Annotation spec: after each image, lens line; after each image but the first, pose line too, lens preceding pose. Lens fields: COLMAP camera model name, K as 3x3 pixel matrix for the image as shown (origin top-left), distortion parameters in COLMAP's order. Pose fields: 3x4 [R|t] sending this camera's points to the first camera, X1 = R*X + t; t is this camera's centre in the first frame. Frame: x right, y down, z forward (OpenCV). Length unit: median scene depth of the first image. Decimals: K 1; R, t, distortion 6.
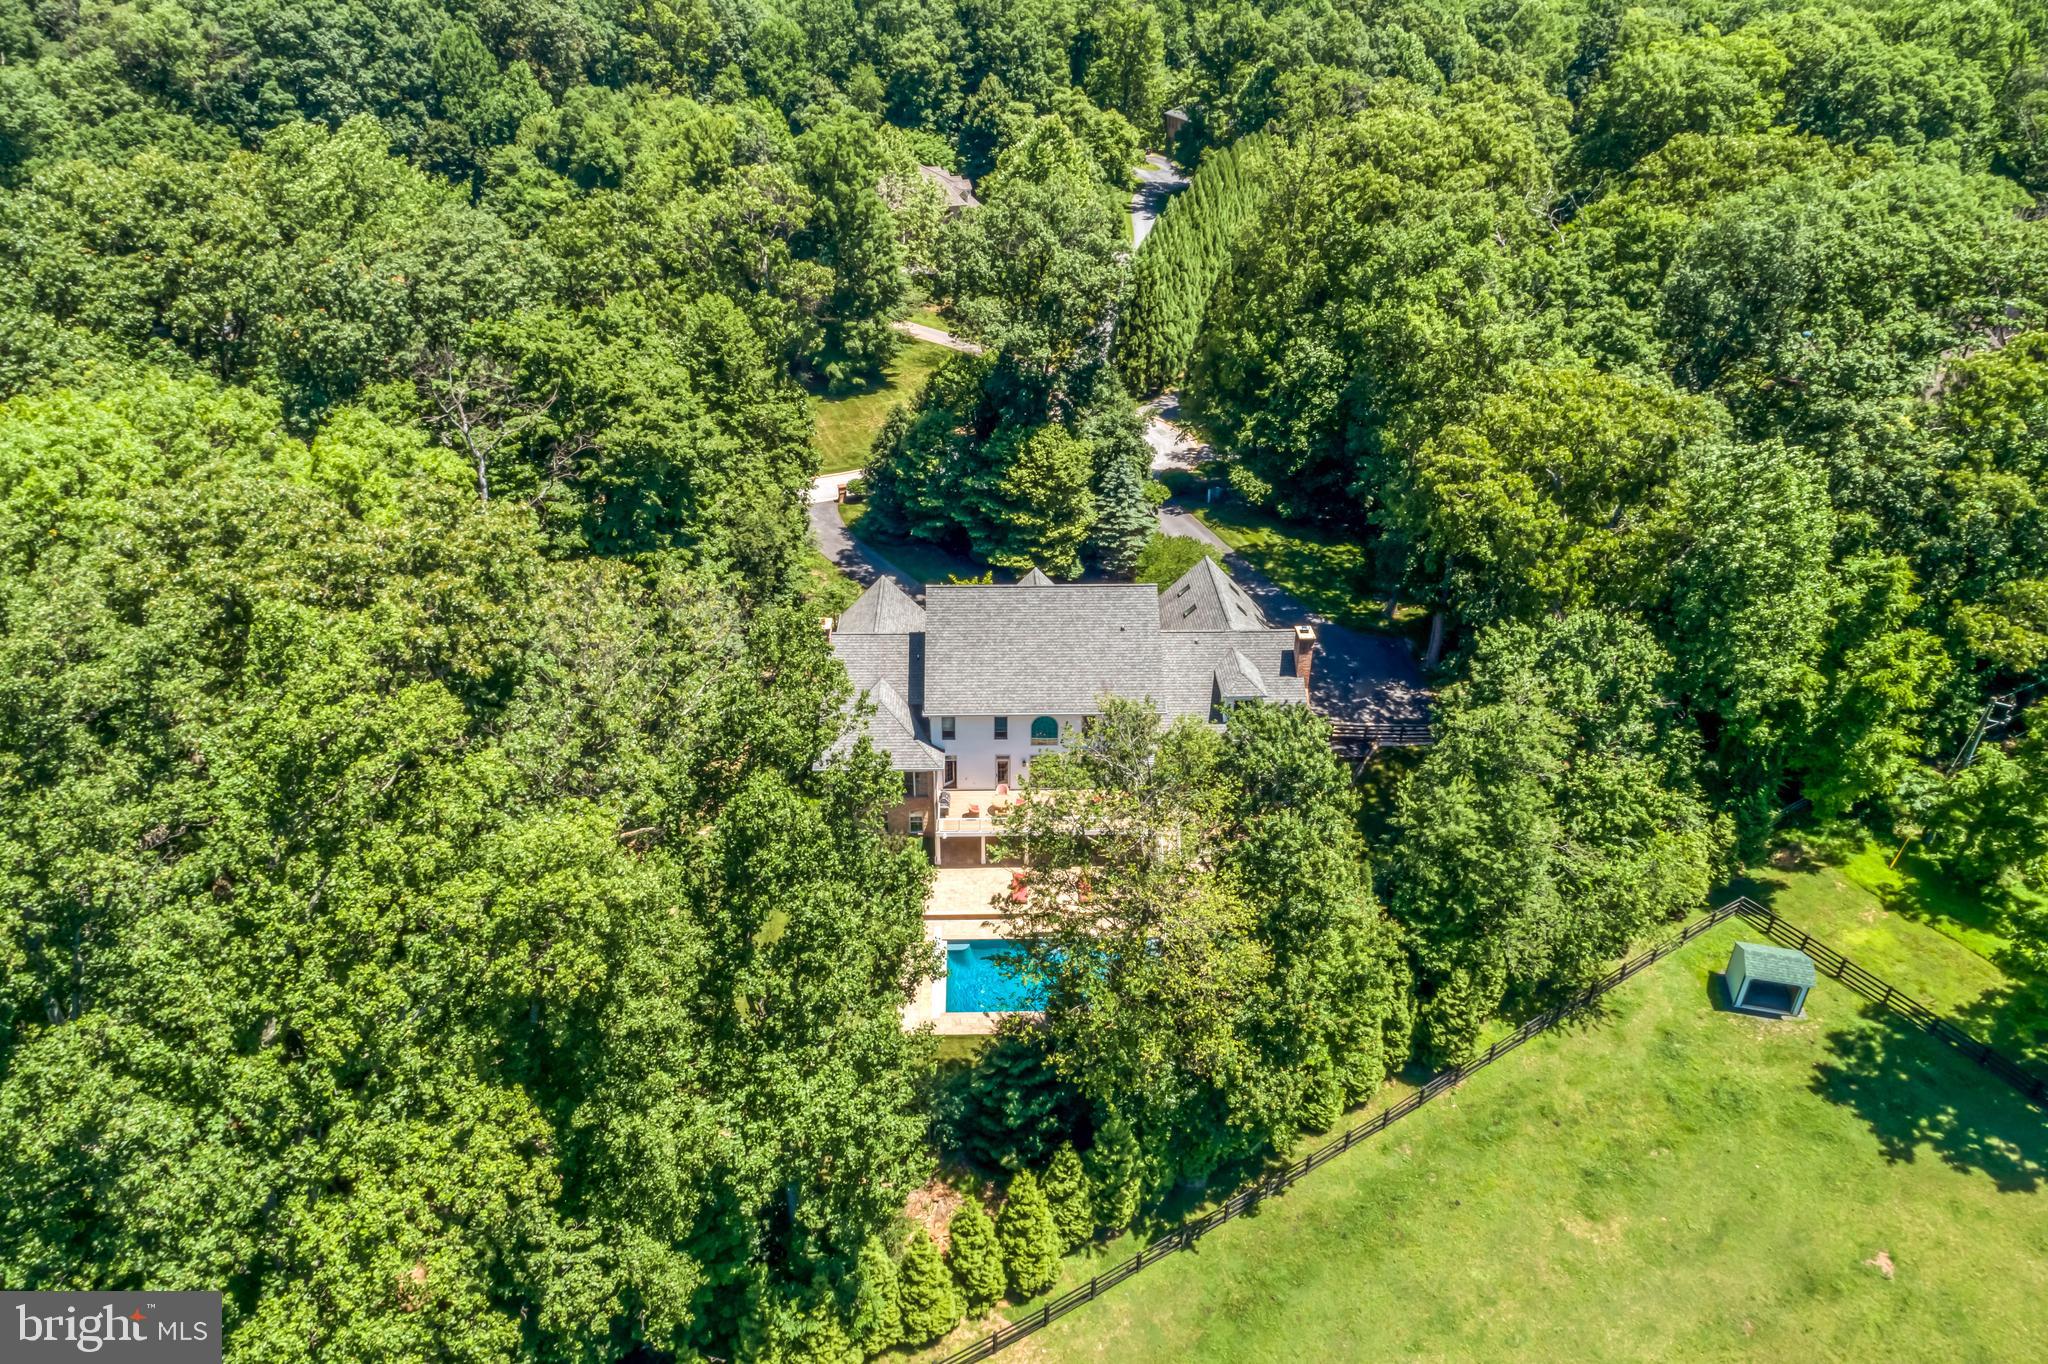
lens RADIAL K [[1359.7, 0, 1034.7], [0, 1359.7, 677.8], [0, 0, 1]] dist [-0.006706, -0.001442]
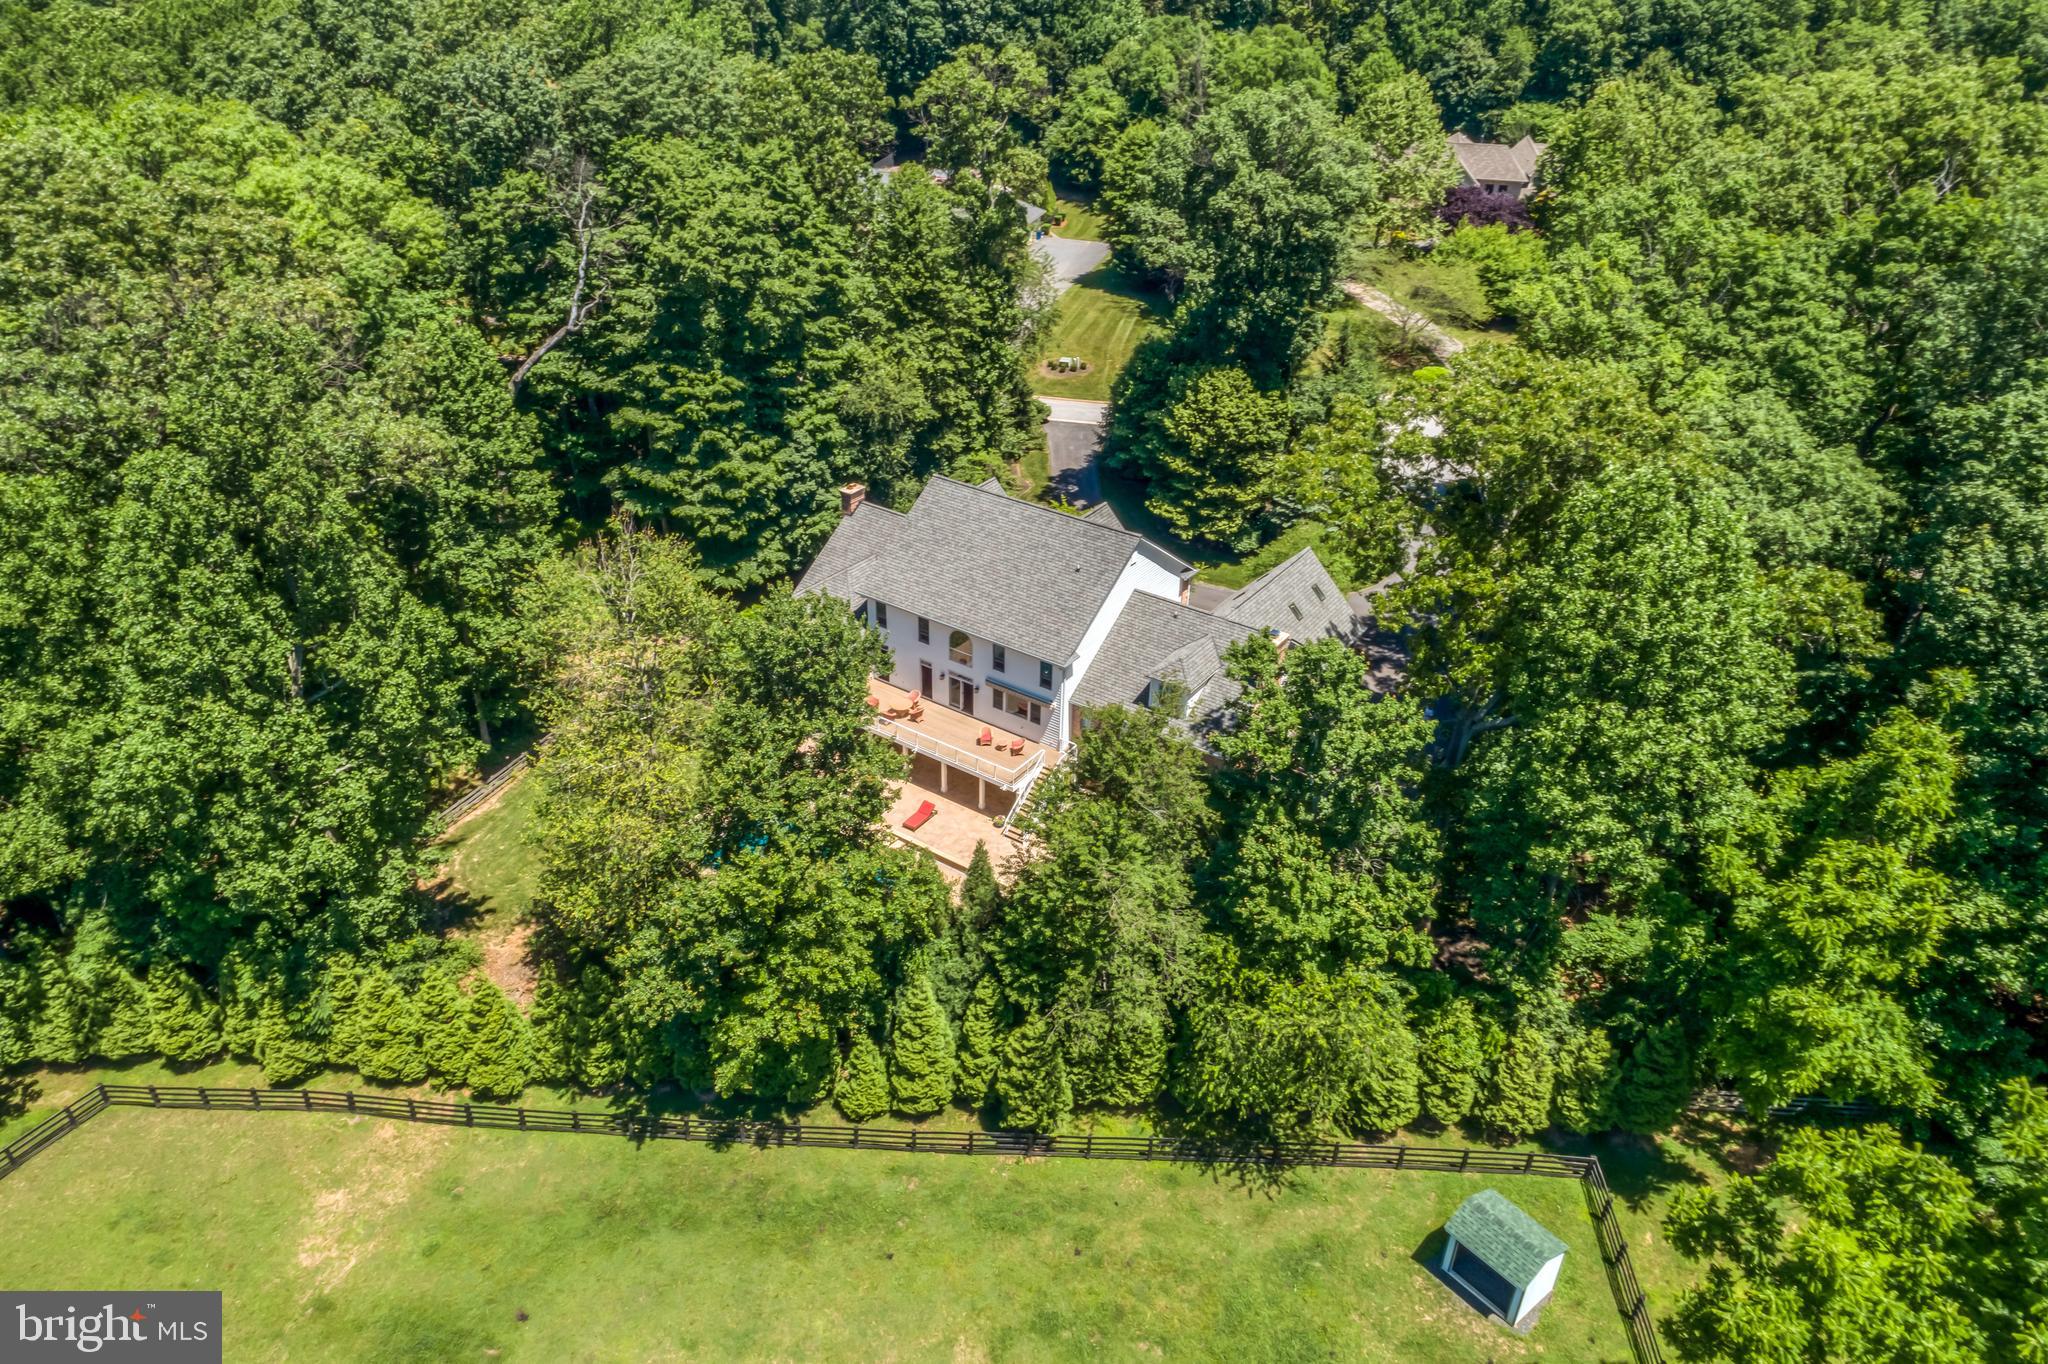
lens RADIAL K [[1359.7, 0, 1028.0], [0, 1359.7, 682.3], [0, 0, 1]] dist [-0.006706, -0.001442]
pose [[0.804635, 0.313046, -0.504545, 0.420783], [-0.311738, 0.945920, 0.089746, -0.029299], [0.505354, 0.085073, 0.858708, 0.180383]]
